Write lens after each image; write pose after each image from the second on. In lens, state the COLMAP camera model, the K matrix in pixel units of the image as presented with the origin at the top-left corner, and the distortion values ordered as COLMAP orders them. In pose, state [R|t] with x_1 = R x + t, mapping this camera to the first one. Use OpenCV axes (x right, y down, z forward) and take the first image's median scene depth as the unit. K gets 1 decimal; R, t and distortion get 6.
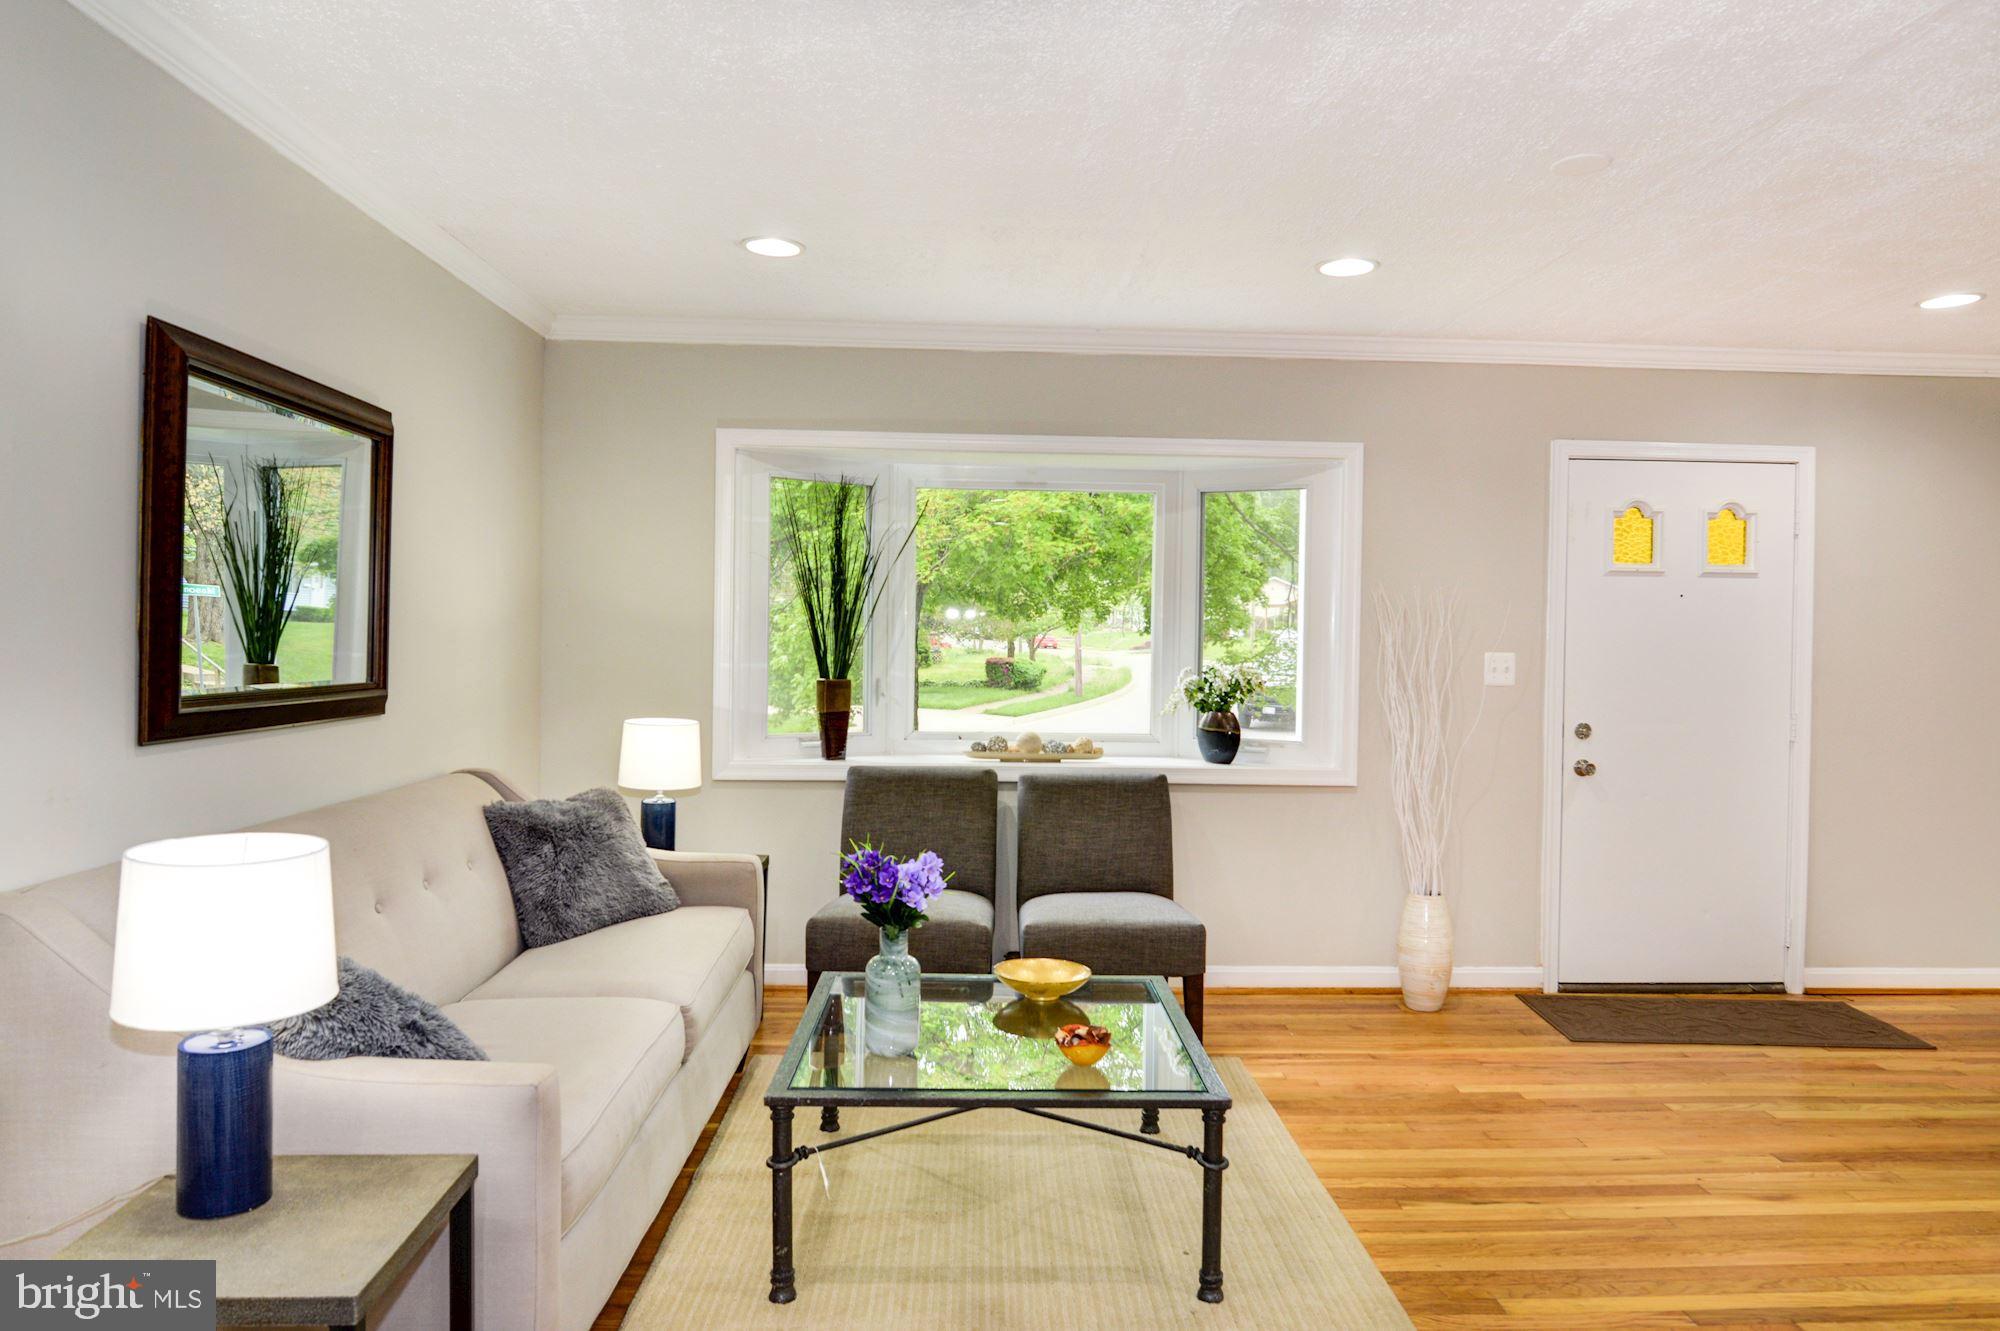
lens RADIAL K [[1266.5, 0, 1036.4], [0, 1266.5, 633.8], [0, 0, 1]] dist [0.004452, -0.000982]
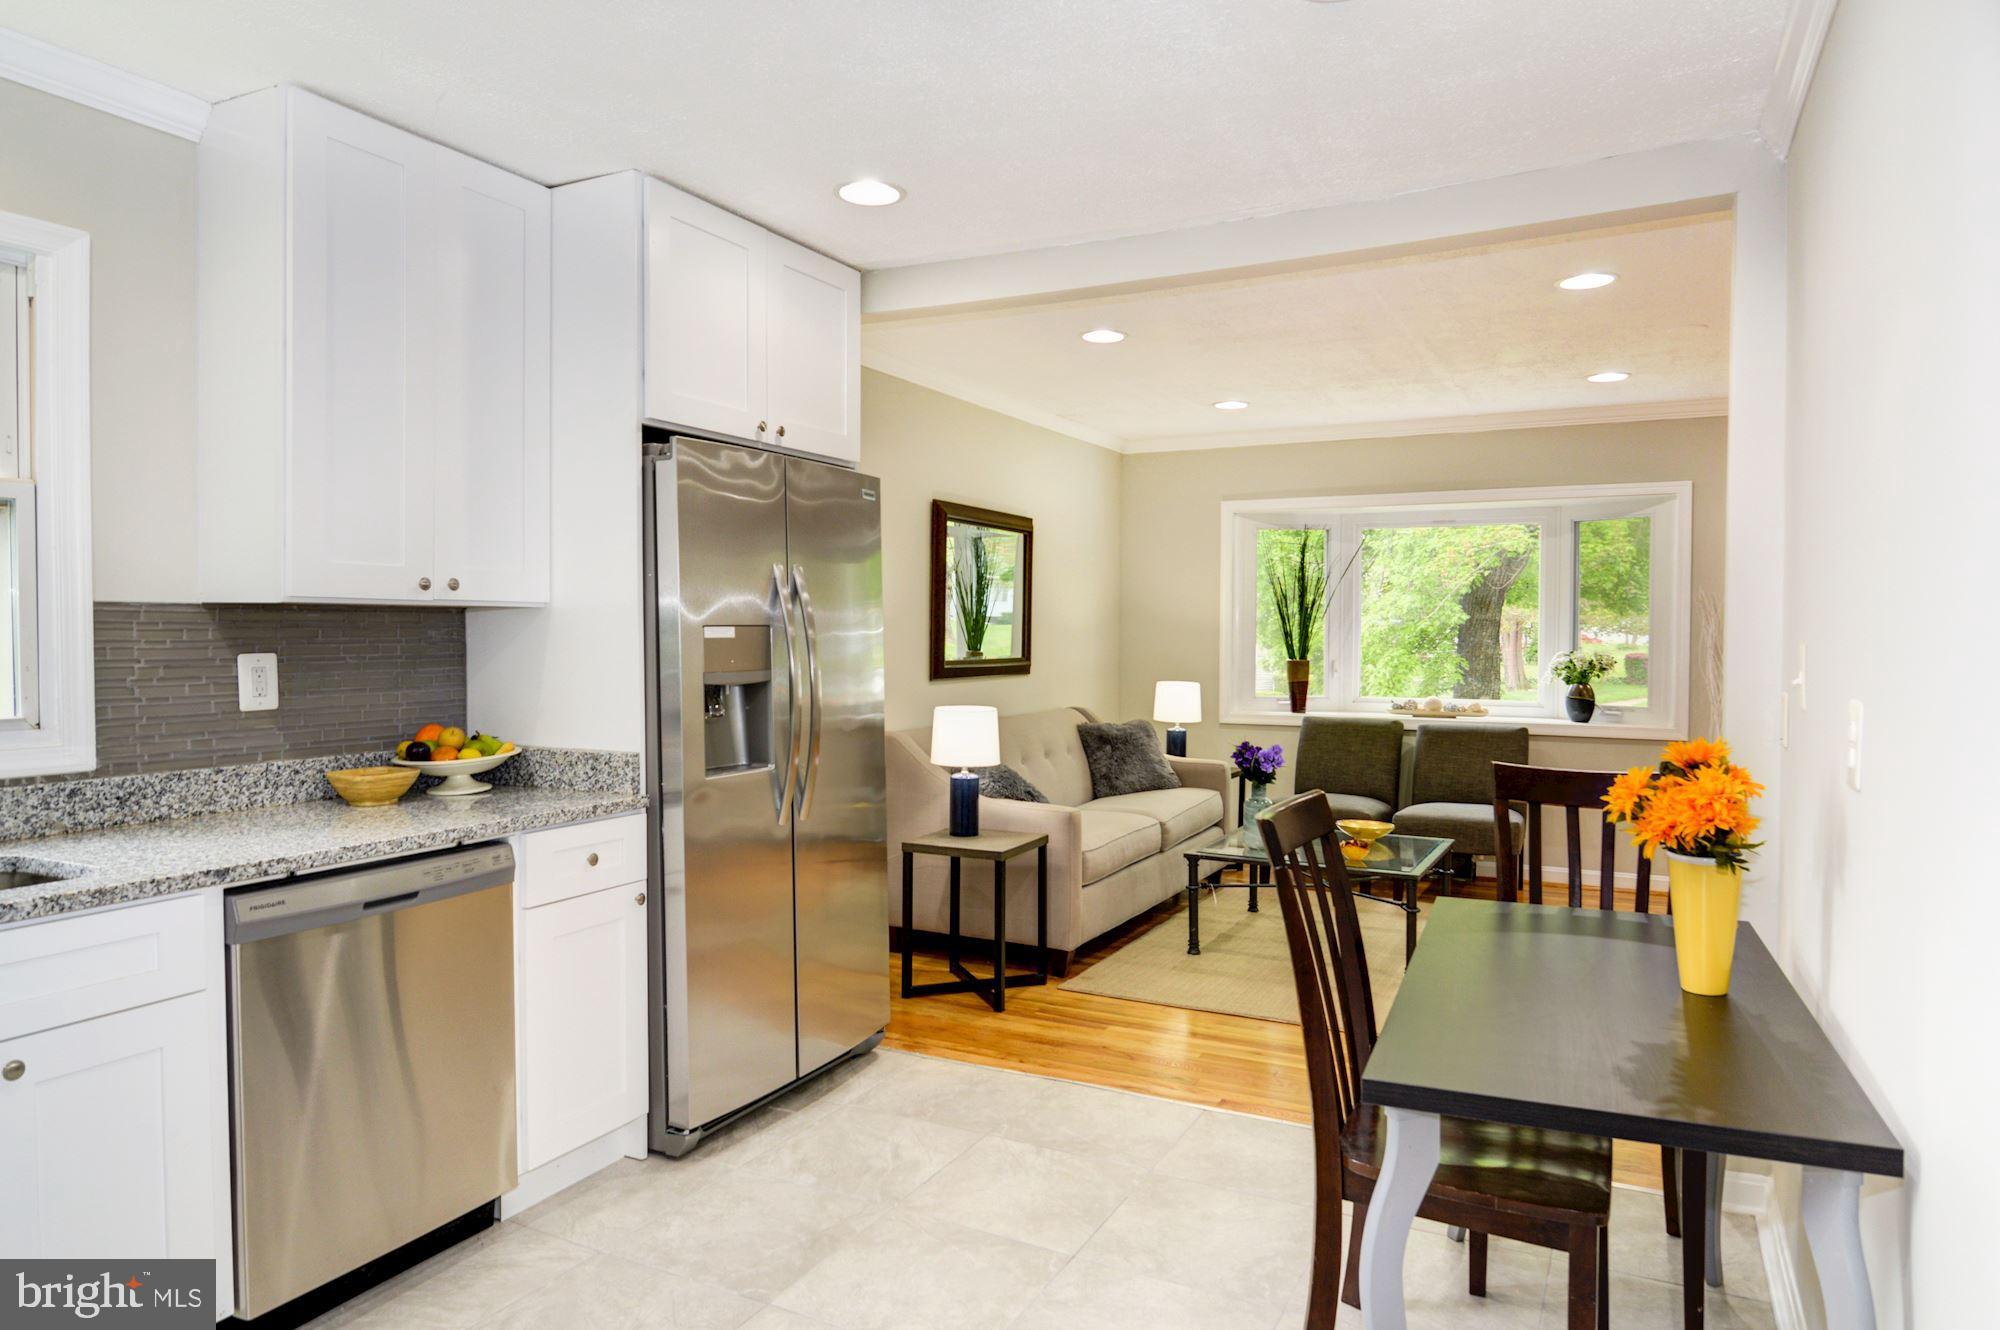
lens RADIAL K [[1235.8, 0, 1011.2], [0, 1235.8, 658.3], [0, 0, 1]] dist [0.002673, -0.019148]
pose [[0.868430, 0.000427, -0.495812, 0.326094], [0.010420, 0.999763, 0.019112, 0.003086], [0.495703, -0.021764, 0.868219, -0.534620]]
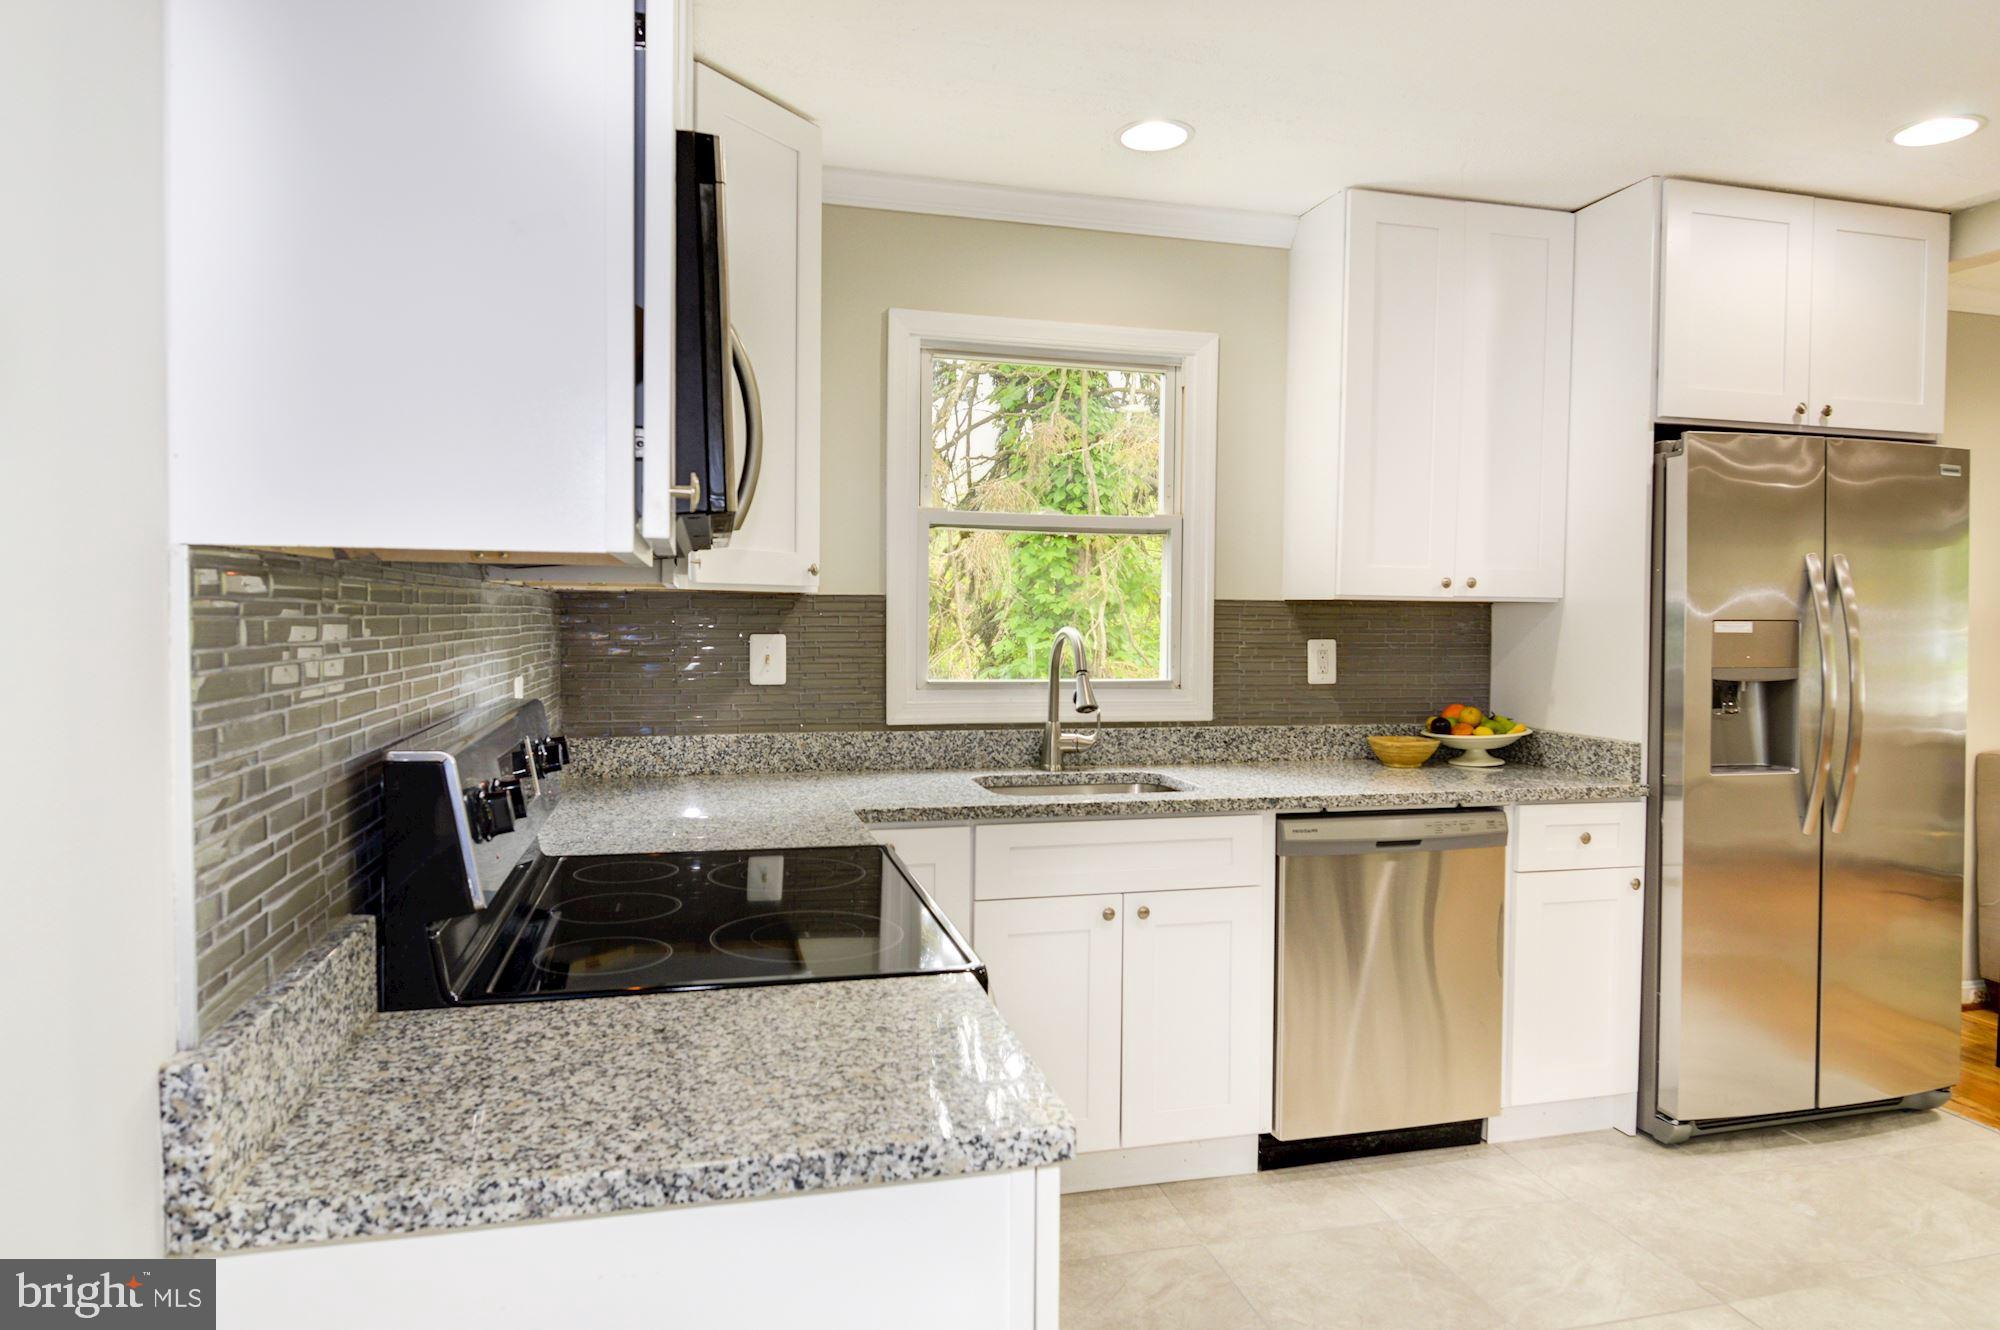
lens RADIAL K [[1202.9, 0, 1009.4], [0, 1202.9, 658.0], [0, 0, 1]] dist [0.000596, -0.016759]
pose [[0.194277, 0.023277, -0.980671, 0.416600], [-0.004773, 0.999729, 0.022784, 0.004027], [0.980935, 0.000254, 0.194335, -0.530271]]
